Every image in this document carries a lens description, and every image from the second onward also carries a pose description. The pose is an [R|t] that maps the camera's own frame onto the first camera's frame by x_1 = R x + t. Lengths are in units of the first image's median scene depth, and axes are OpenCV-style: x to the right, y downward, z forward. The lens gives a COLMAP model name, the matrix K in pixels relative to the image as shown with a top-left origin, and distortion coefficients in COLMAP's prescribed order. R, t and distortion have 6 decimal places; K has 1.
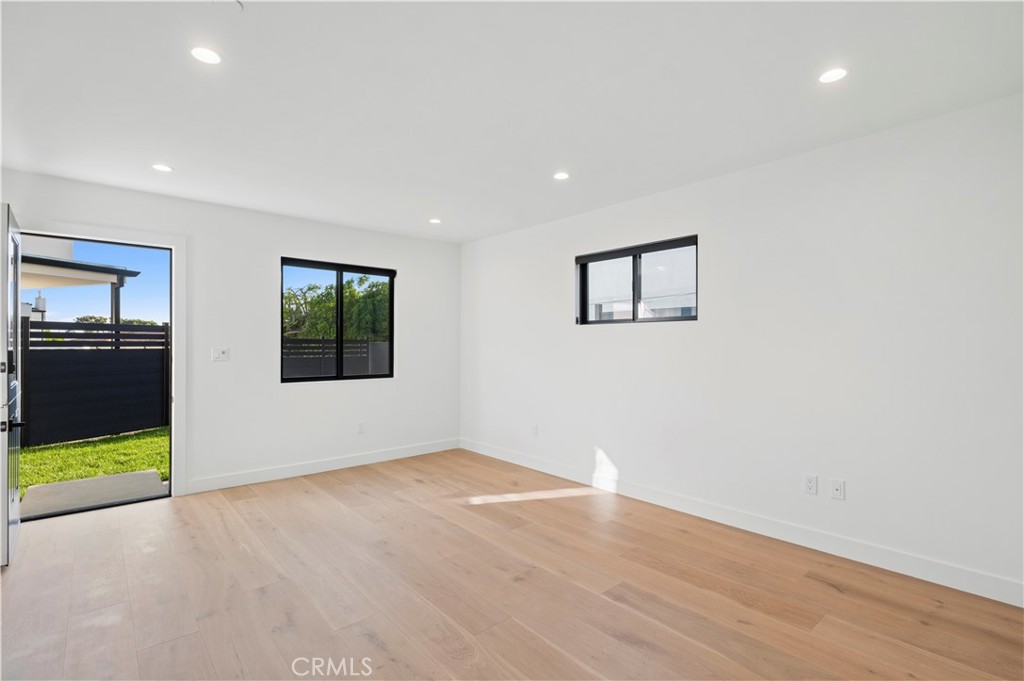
lens RADIAL K [[474.2, 0, 512.8], [0, 474.2, 342.4], [0, 0, 1]] dist [0.004956, 0.000137]
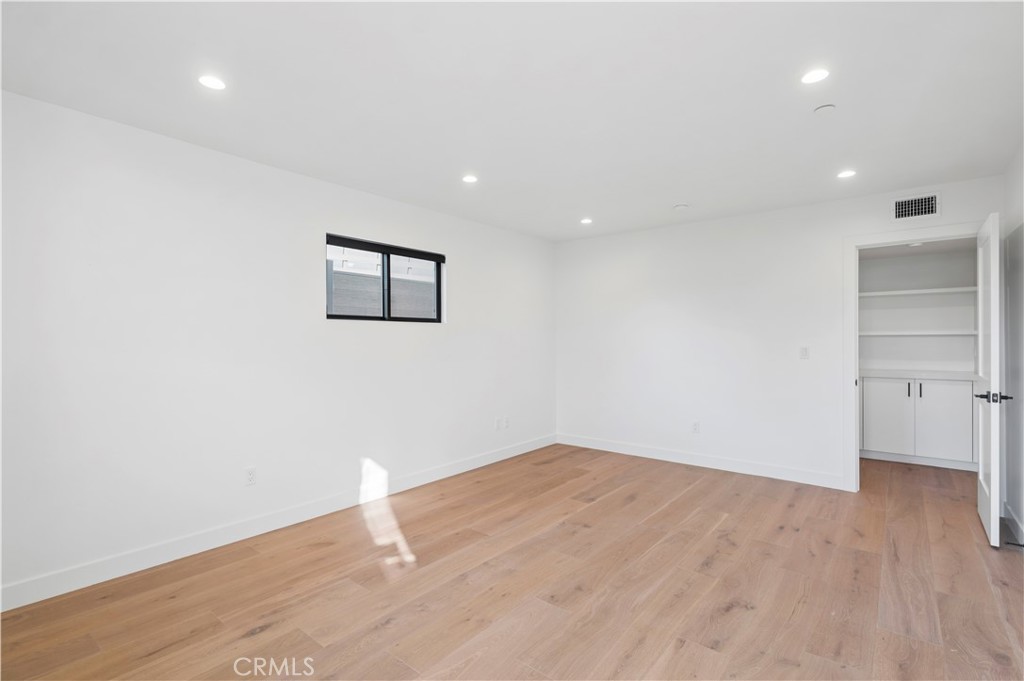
lens RADIAL K [[474.2, 0, 512.8], [0, 474.2, 340.8], [0, 0, 1]] dist [0.004956, 0.000137]
pose [[-0.166446, 0.000077, 0.986050, -1.004913], [-0.000980, 0.999999, -0.000243, 0.000806], [-0.986050, -0.001007, -0.166446, 1.167741]]
